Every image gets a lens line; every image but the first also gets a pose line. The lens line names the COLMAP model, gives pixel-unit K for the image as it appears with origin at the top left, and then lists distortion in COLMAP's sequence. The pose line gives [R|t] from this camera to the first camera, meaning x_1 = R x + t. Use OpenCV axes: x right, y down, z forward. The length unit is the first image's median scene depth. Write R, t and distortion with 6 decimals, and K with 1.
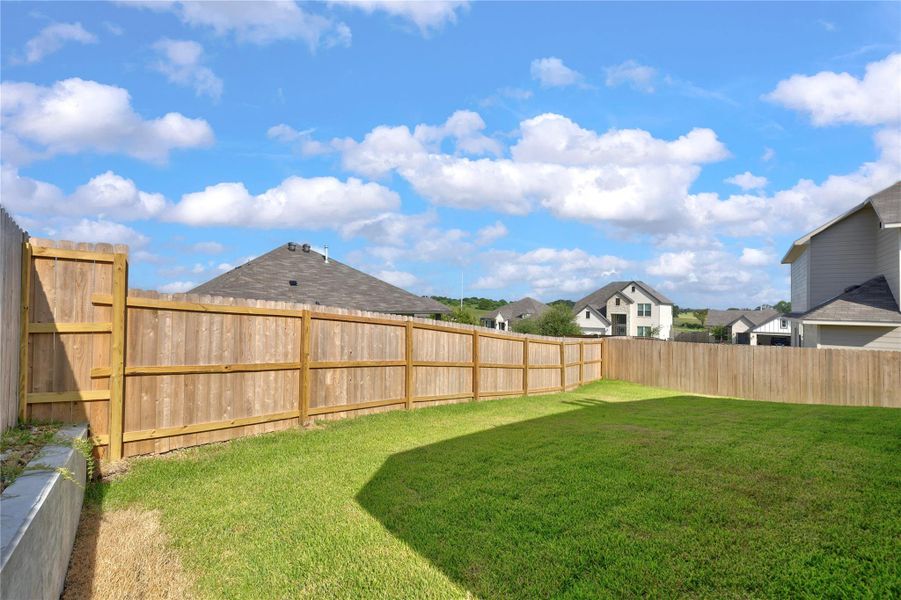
lens RADIAL K [[405.1, 0, 449.9], [0, 405.1, 299.8], [0, 0, 1]] dist [0.005570, -0.000754]
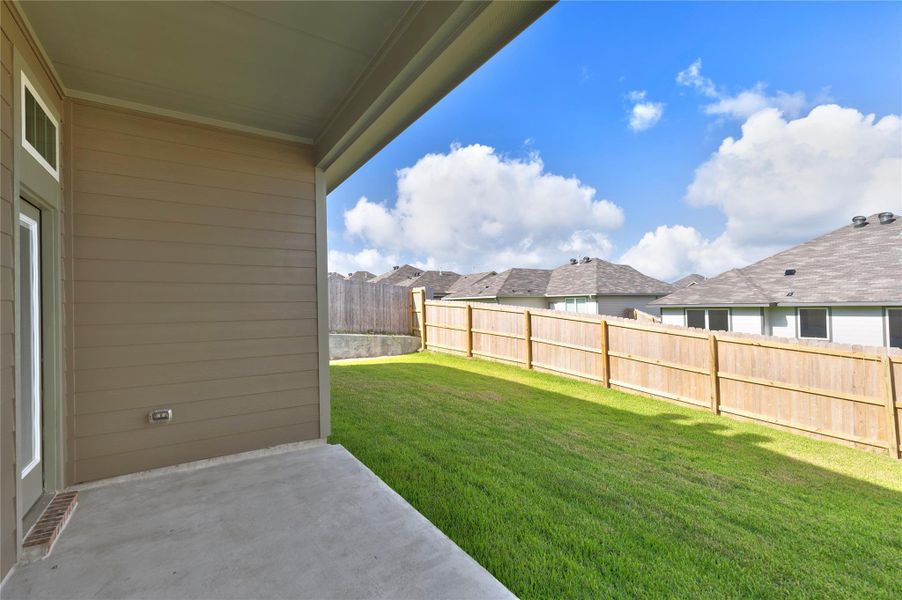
lens RADIAL K [[405.6, 0, 450.4], [0, 405.6, 299.8], [0, 0, 1]] dist [0.005570, -0.000754]
pose [[-0.079552, -0.028600, -0.996420, 0.240994], [0.035385, 0.998877, -0.031495, 0.008762], [0.996202, -0.037764, -0.078451, 0.144061]]
